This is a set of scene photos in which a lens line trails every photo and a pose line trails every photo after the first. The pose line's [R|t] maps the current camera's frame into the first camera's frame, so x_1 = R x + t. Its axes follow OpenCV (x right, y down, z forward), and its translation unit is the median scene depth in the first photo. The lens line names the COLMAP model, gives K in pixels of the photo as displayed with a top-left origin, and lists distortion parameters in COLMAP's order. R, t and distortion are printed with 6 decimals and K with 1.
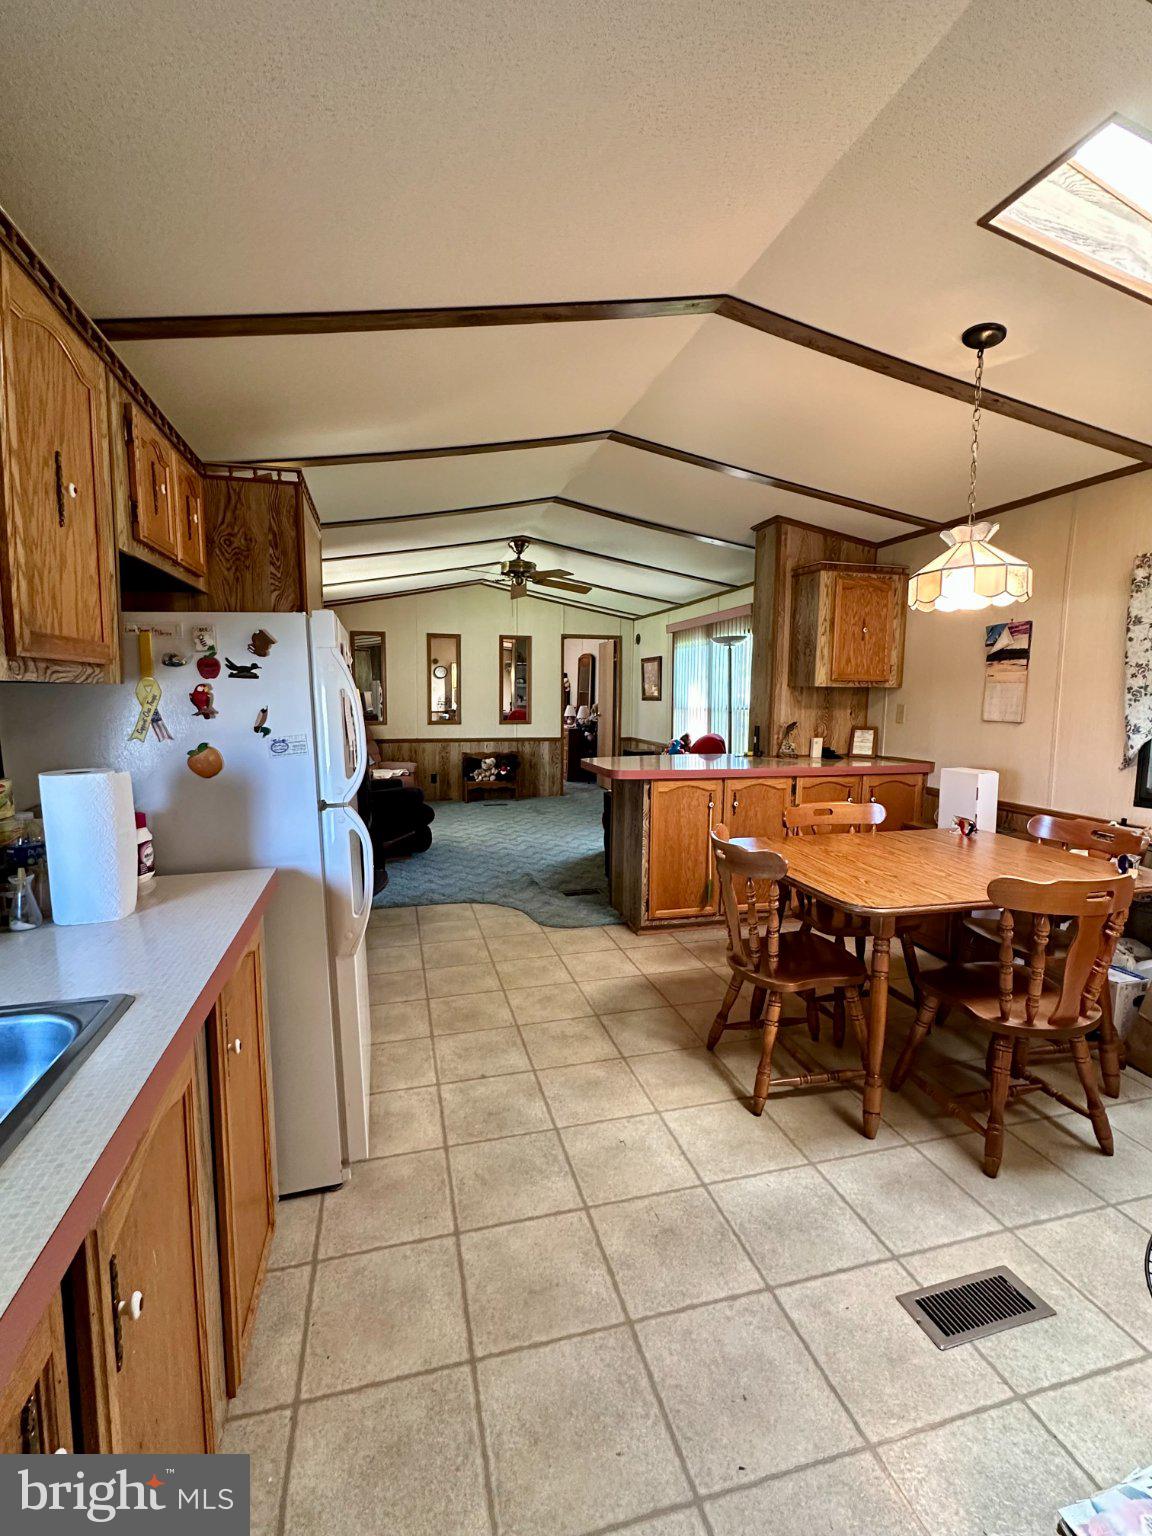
lens RADIAL K [[702.0, 0, 576.8], [0, 702.0, 769.8], [0, 0, 1]] dist [0.000143, 0.000433]
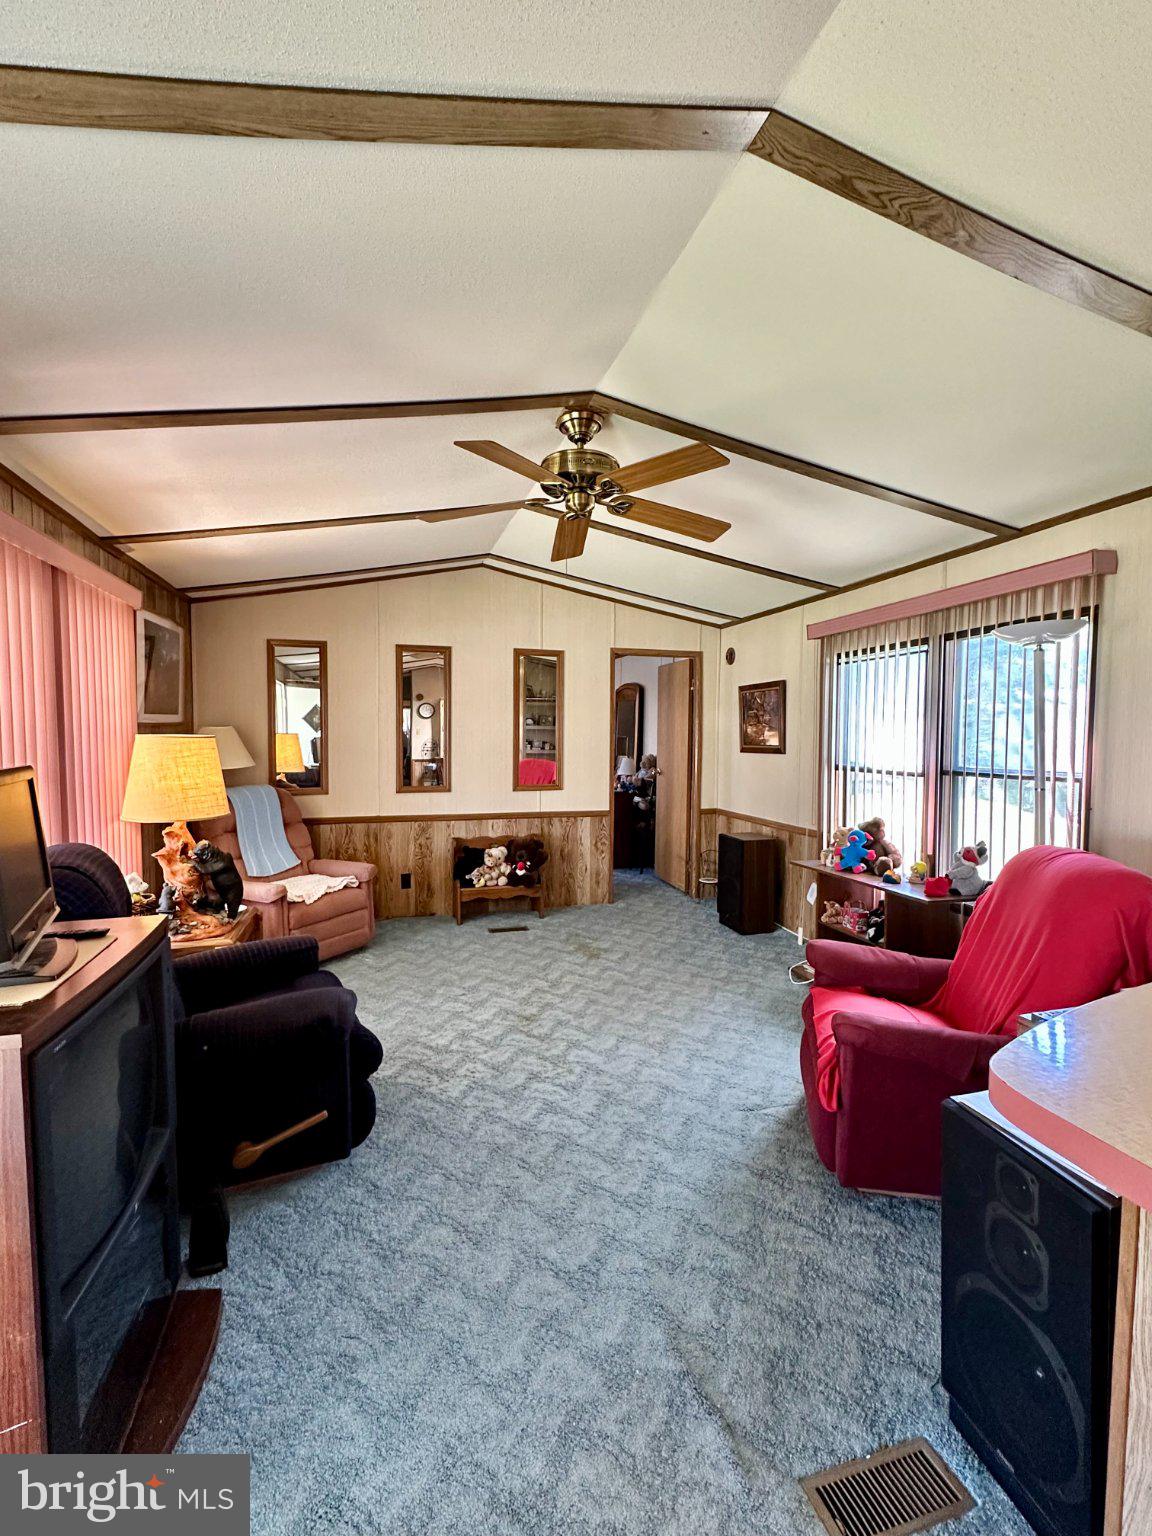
lens RADIAL K [[702.0, 0, 576.4], [0, 702.0, 769.2], [0, 0, 1]] dist [0.000143, 0.000433]
pose [[0.999921, -0.003013, 0.012176, -0.061997], [0.003709, 0.998338, -0.057506, -0.048639], [-0.011983, 0.057546, 0.998271, 0.380507]]
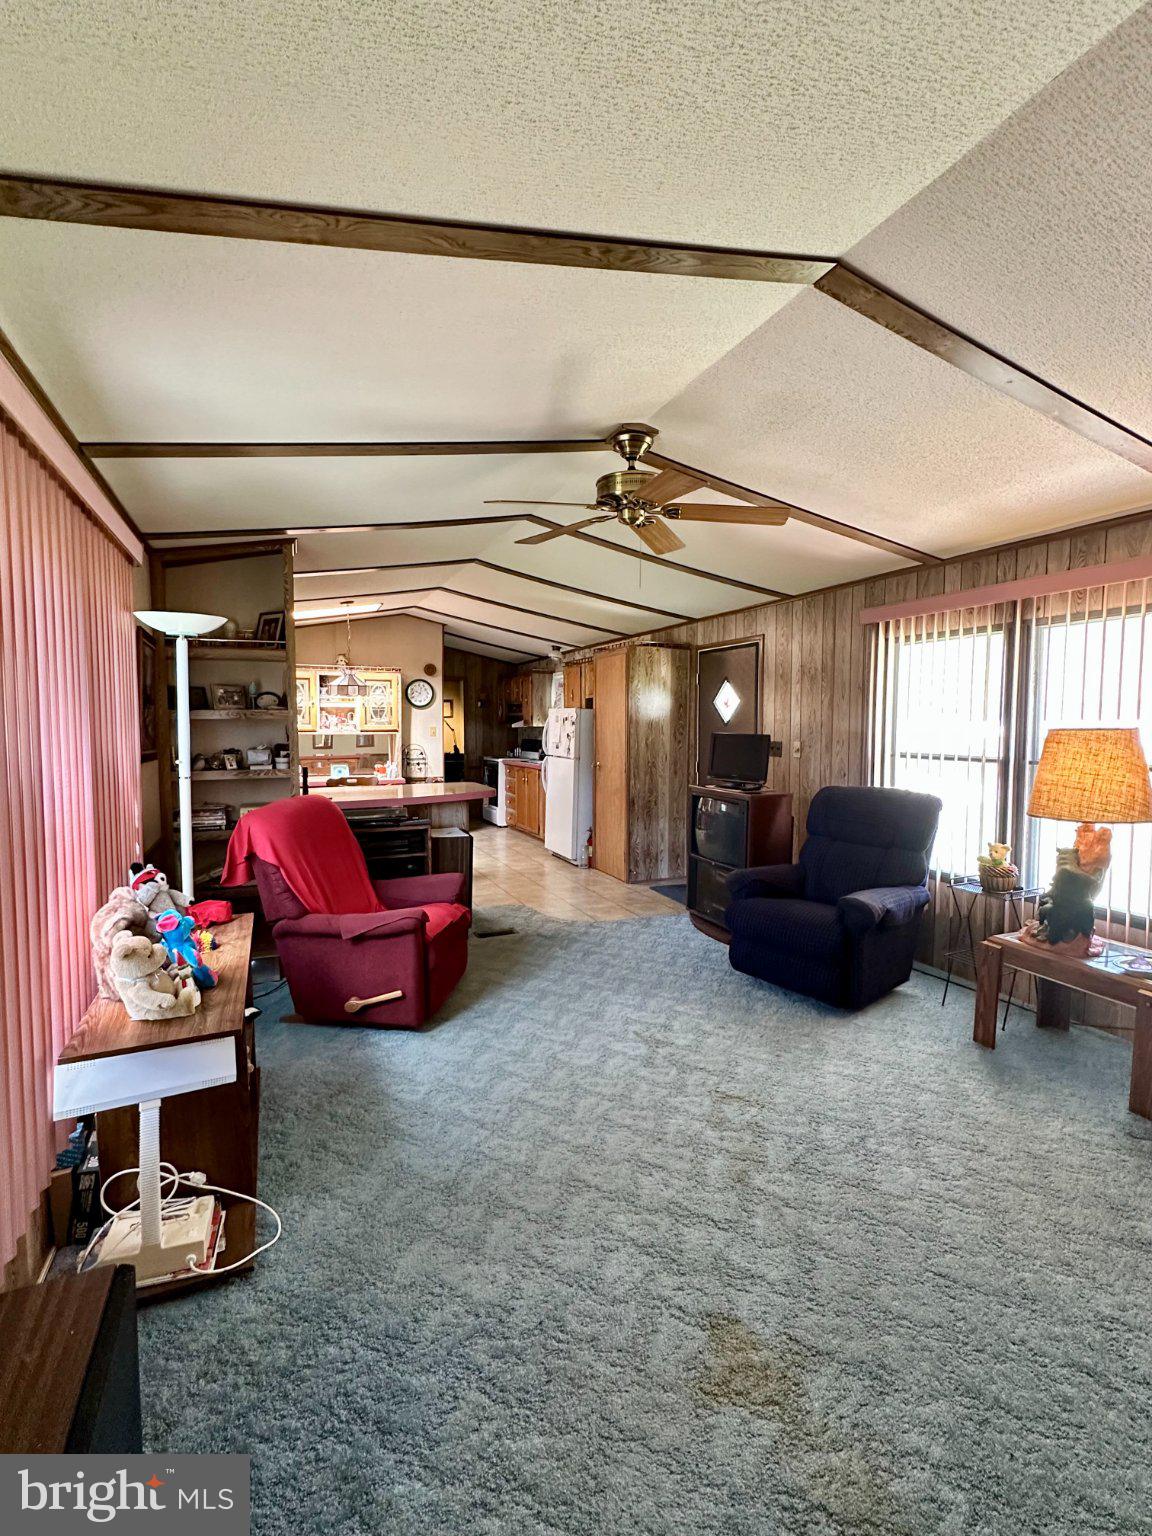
lens RADIAL K [[702.0, 0, 575.6], [0, 702.0, 769.1], [0, 0, 1]] dist [0.000143, 0.000433]
pose [[-0.989614, 0.004243, -0.143688, 0.020660], [-0.020640, 0.985013, 0.171242, -0.120266], [0.142262, 0.172429, -0.974695, 1.035432]]
